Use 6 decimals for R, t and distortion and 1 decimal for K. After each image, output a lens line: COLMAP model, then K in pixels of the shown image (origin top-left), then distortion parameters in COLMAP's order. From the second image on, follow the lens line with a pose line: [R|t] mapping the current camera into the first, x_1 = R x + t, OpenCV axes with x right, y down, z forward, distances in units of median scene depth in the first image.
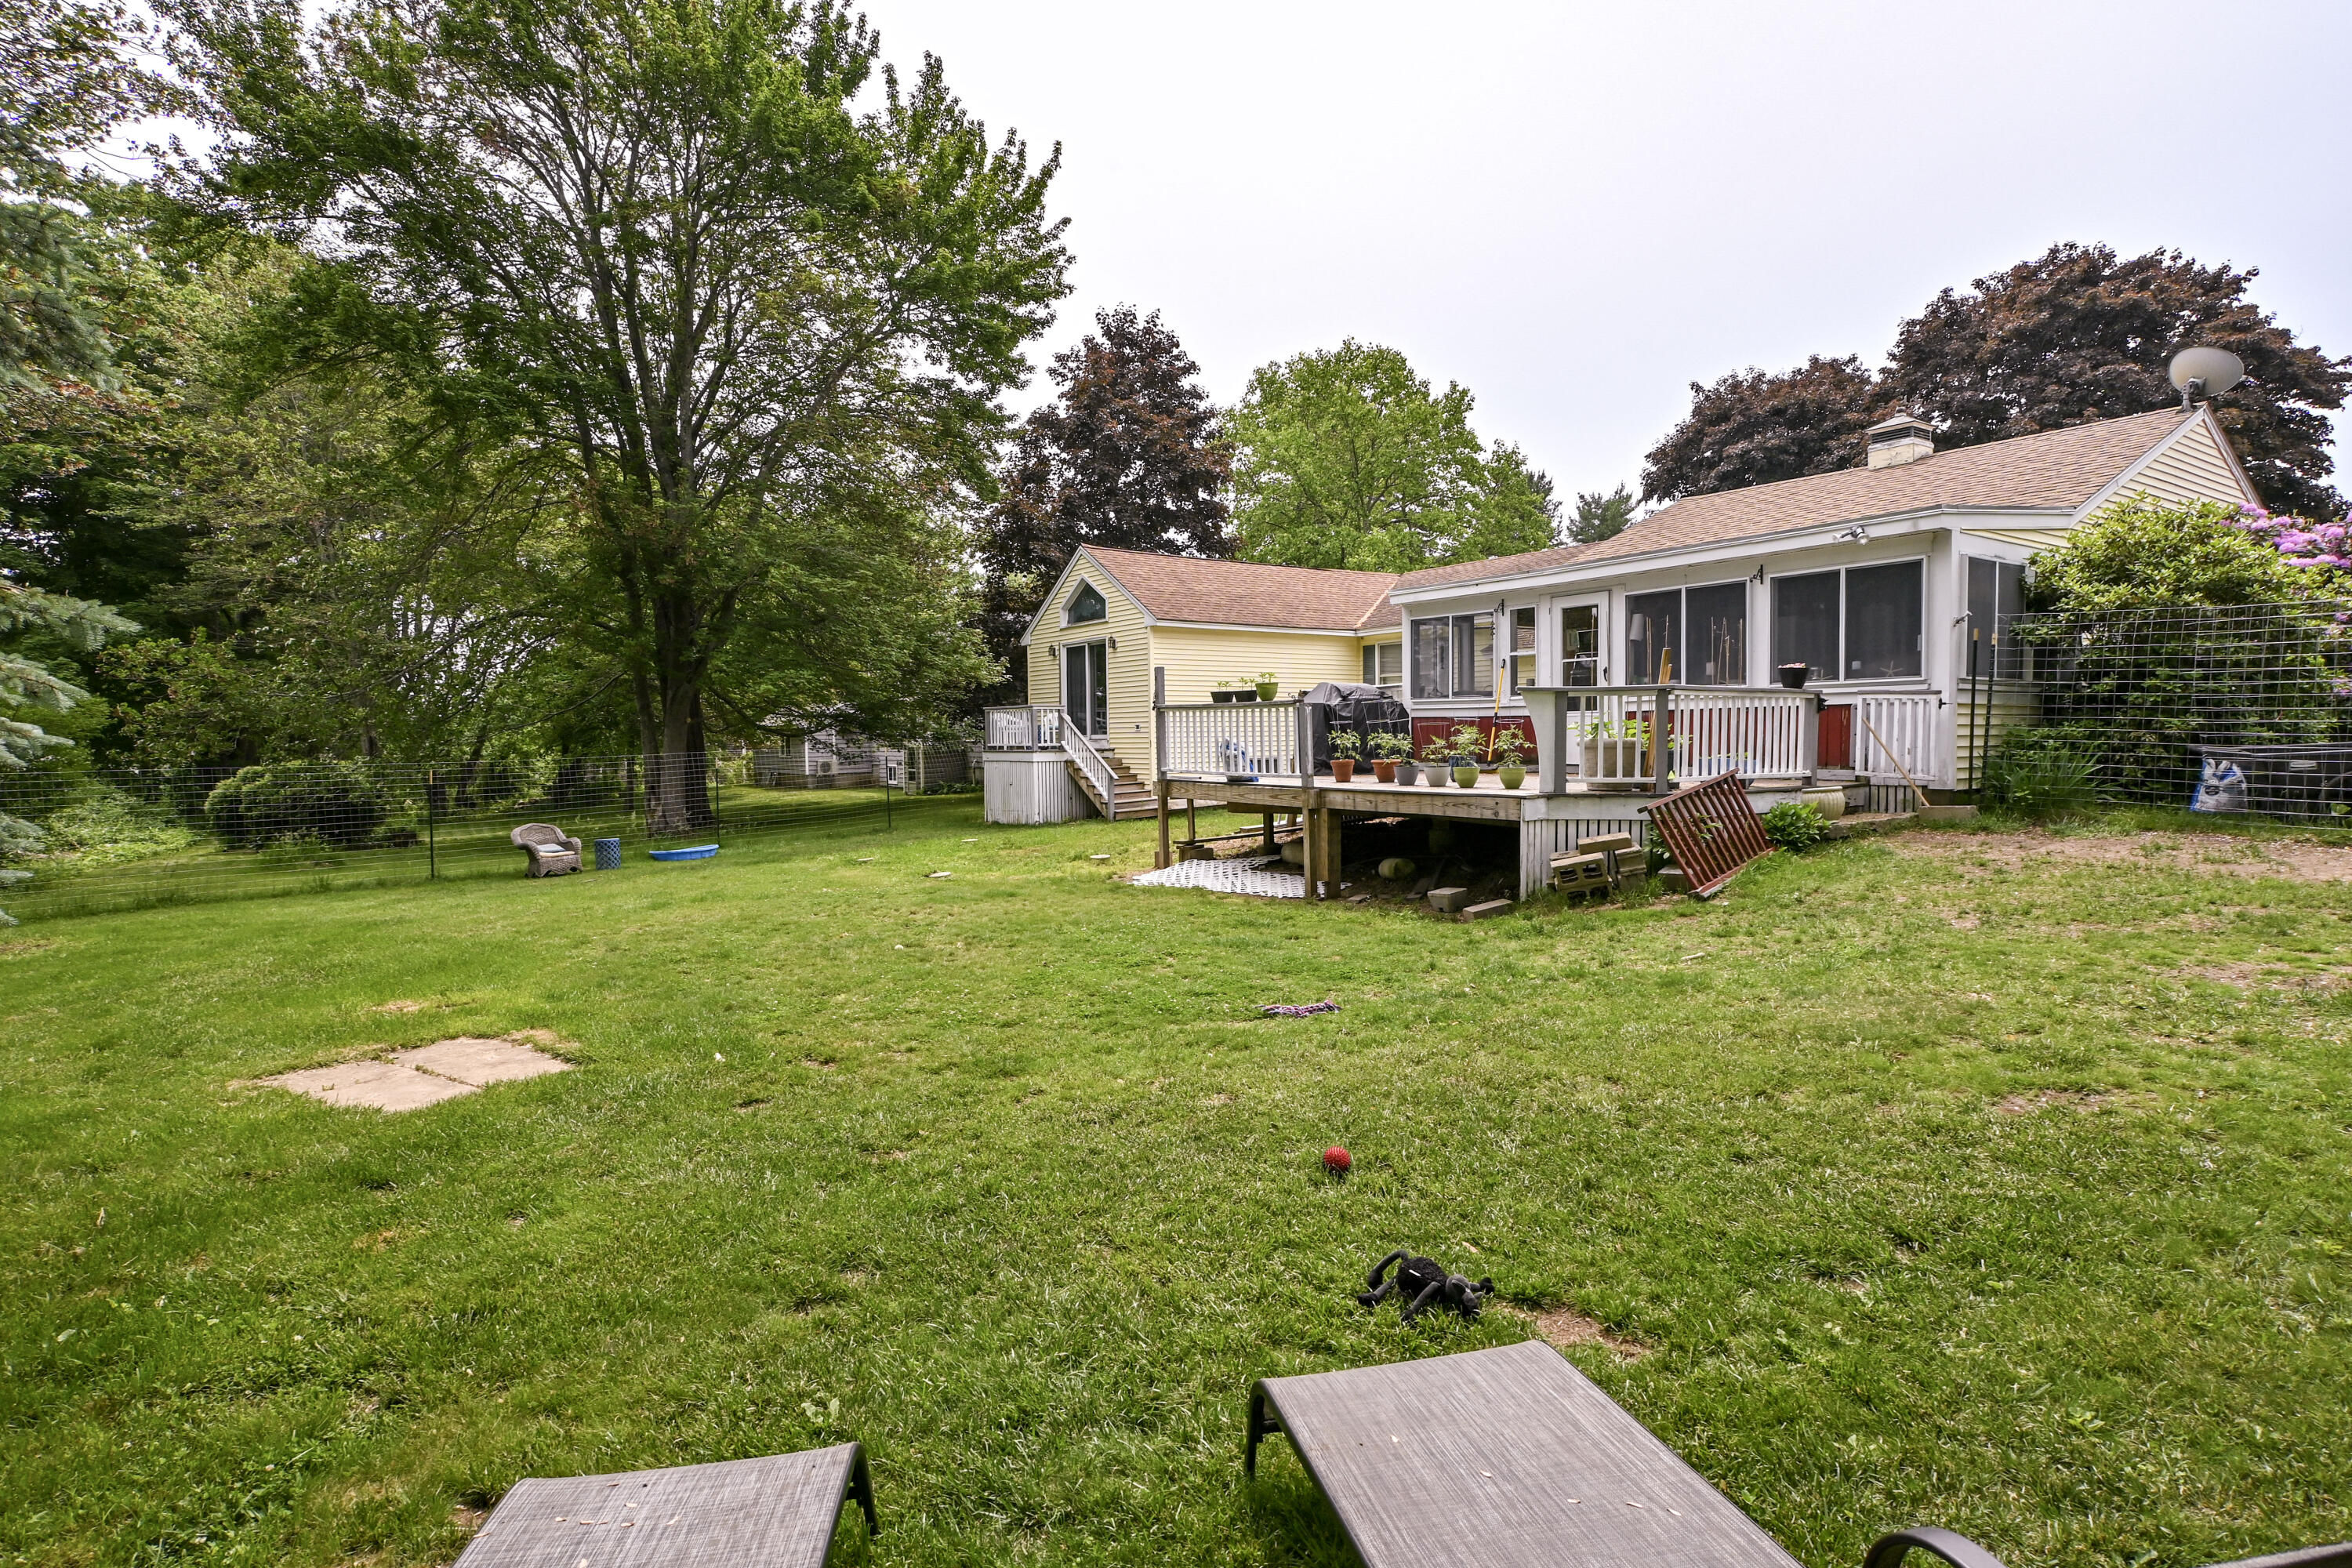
lens RADIAL K [[1195.0, 0, 1179.0], [0, 1195.0, 776.3], [0, 0, 1]] dist [-0.003323, 0.000435]
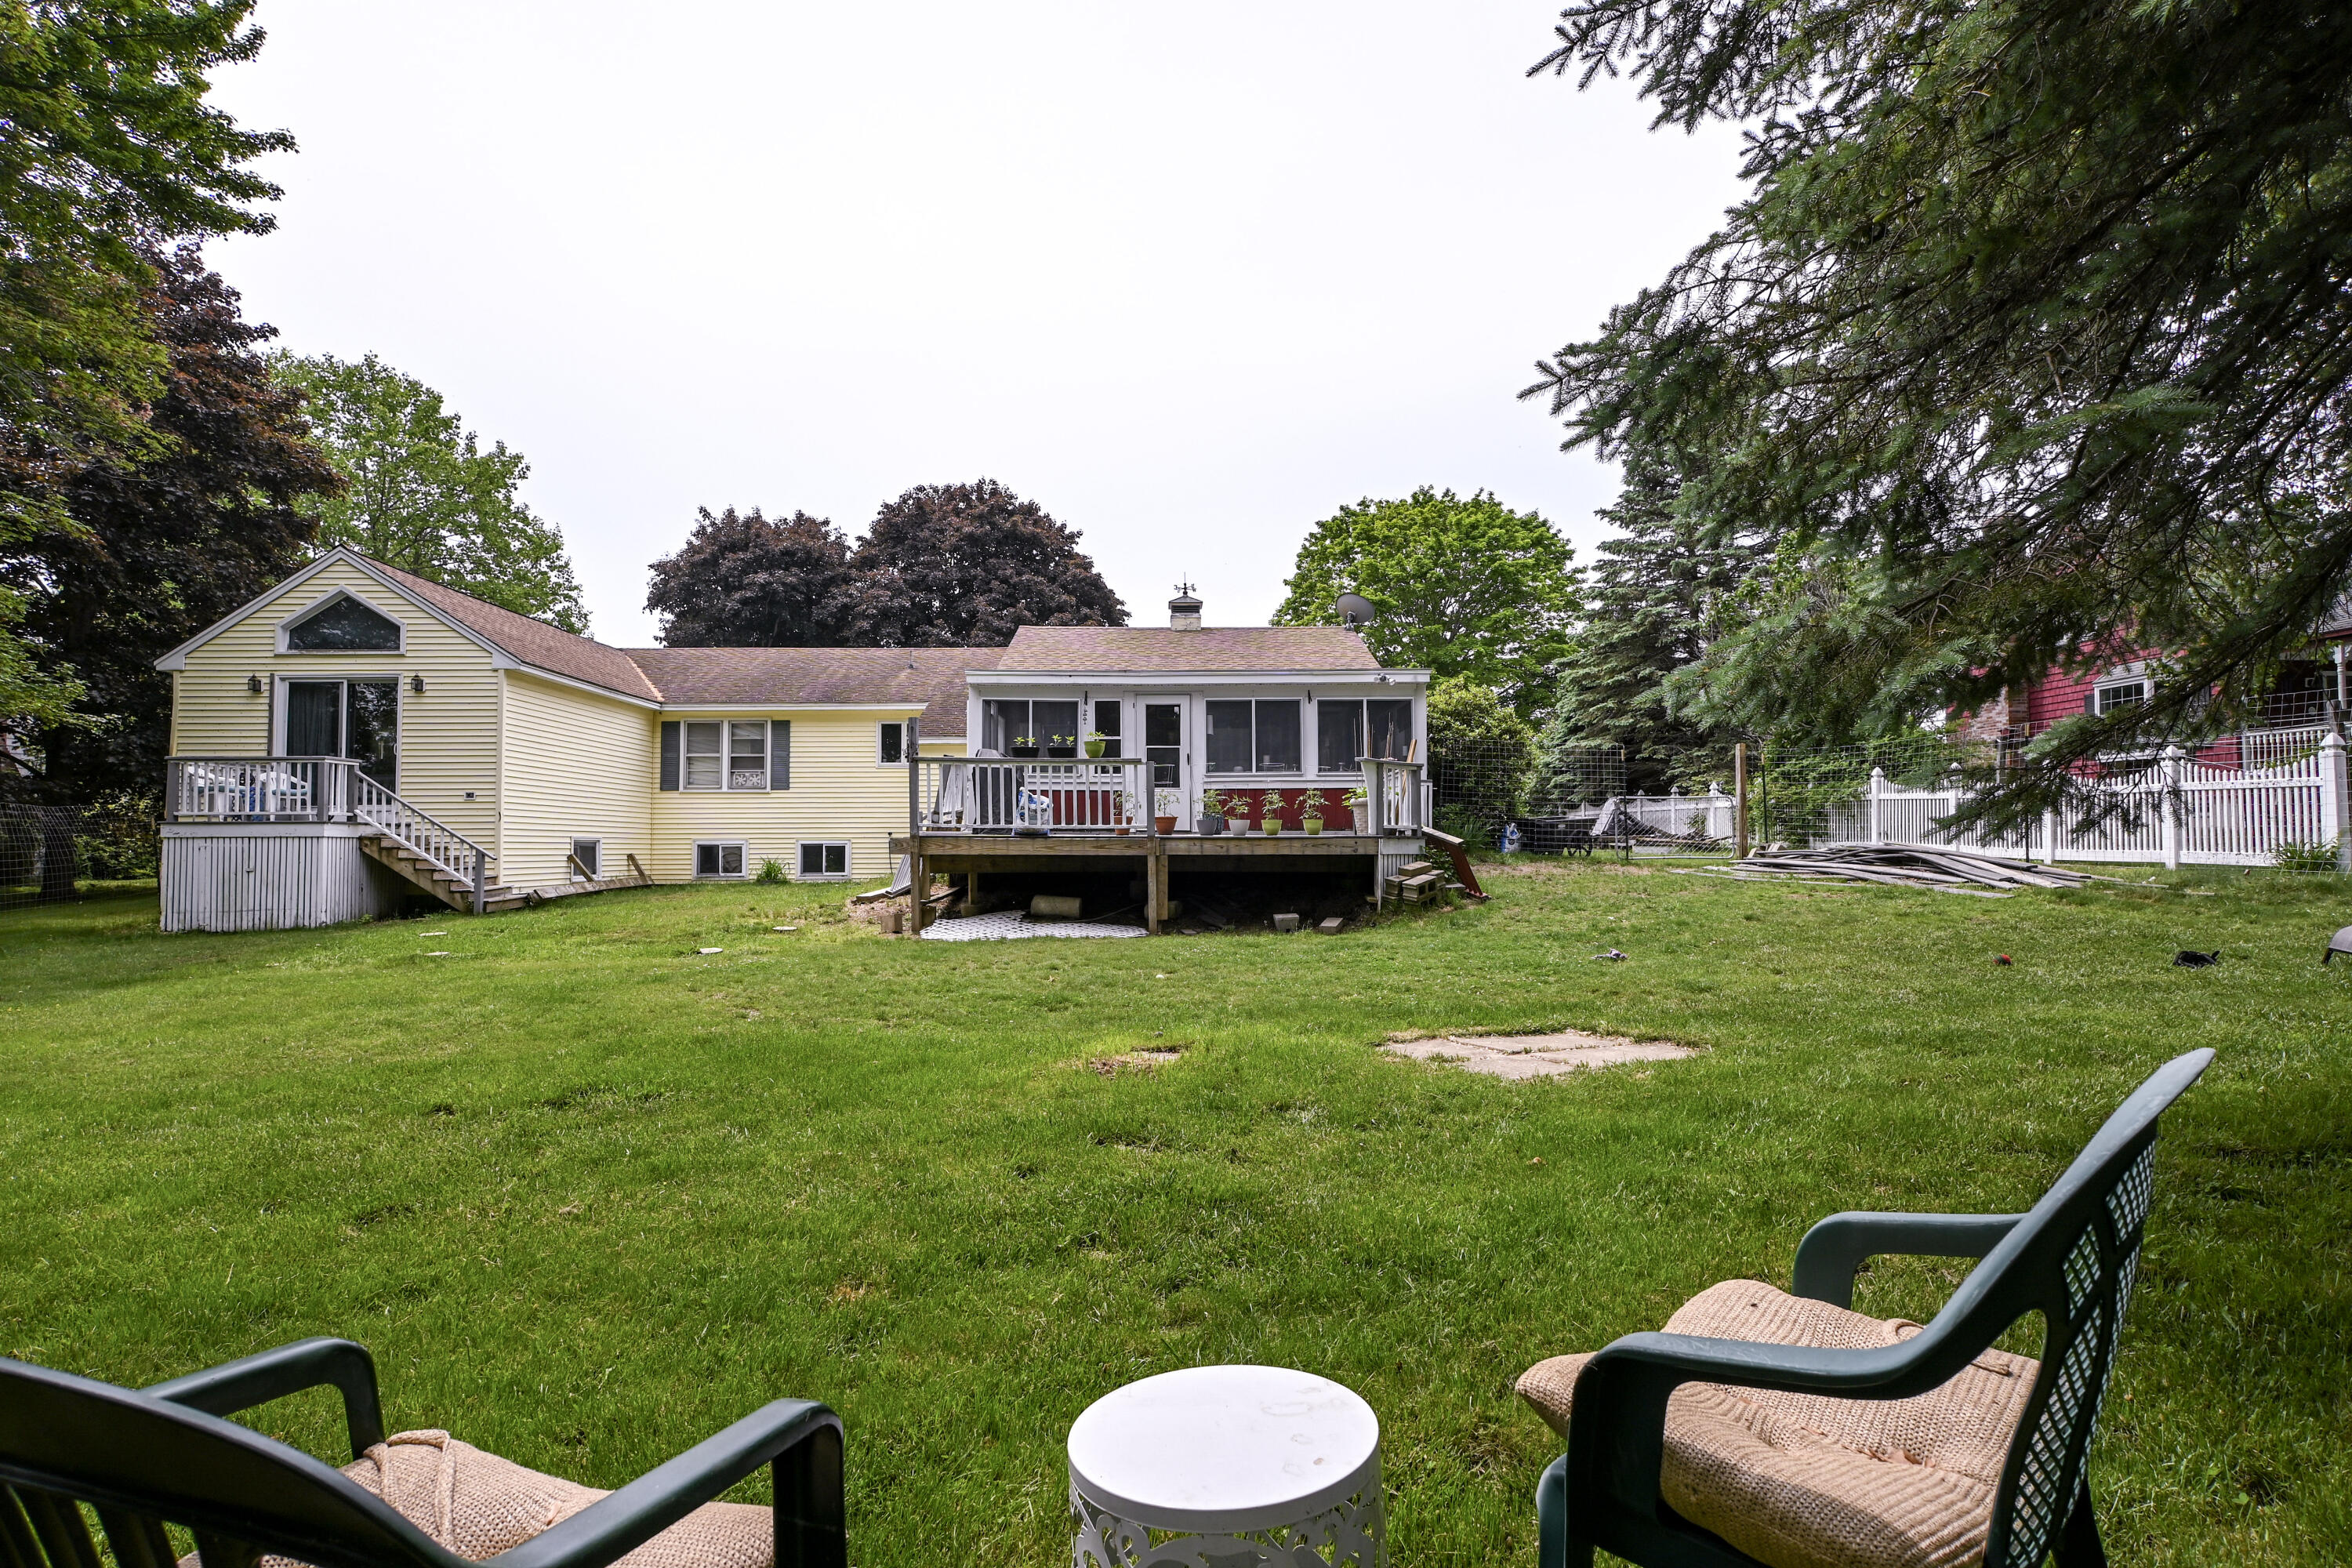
lens RADIAL K [[1195.0, 0, 1180.4], [0, 1195.0, 792.3], [0, 0, 1]] dist [-0.003323, 0.000435]
pose [[0.543412, 0.050678, 0.837935, -0.406288], [0.027051, 0.996601, -0.077817, 0.027739], [-0.839030, 0.064954, 0.540194, 0.179729]]
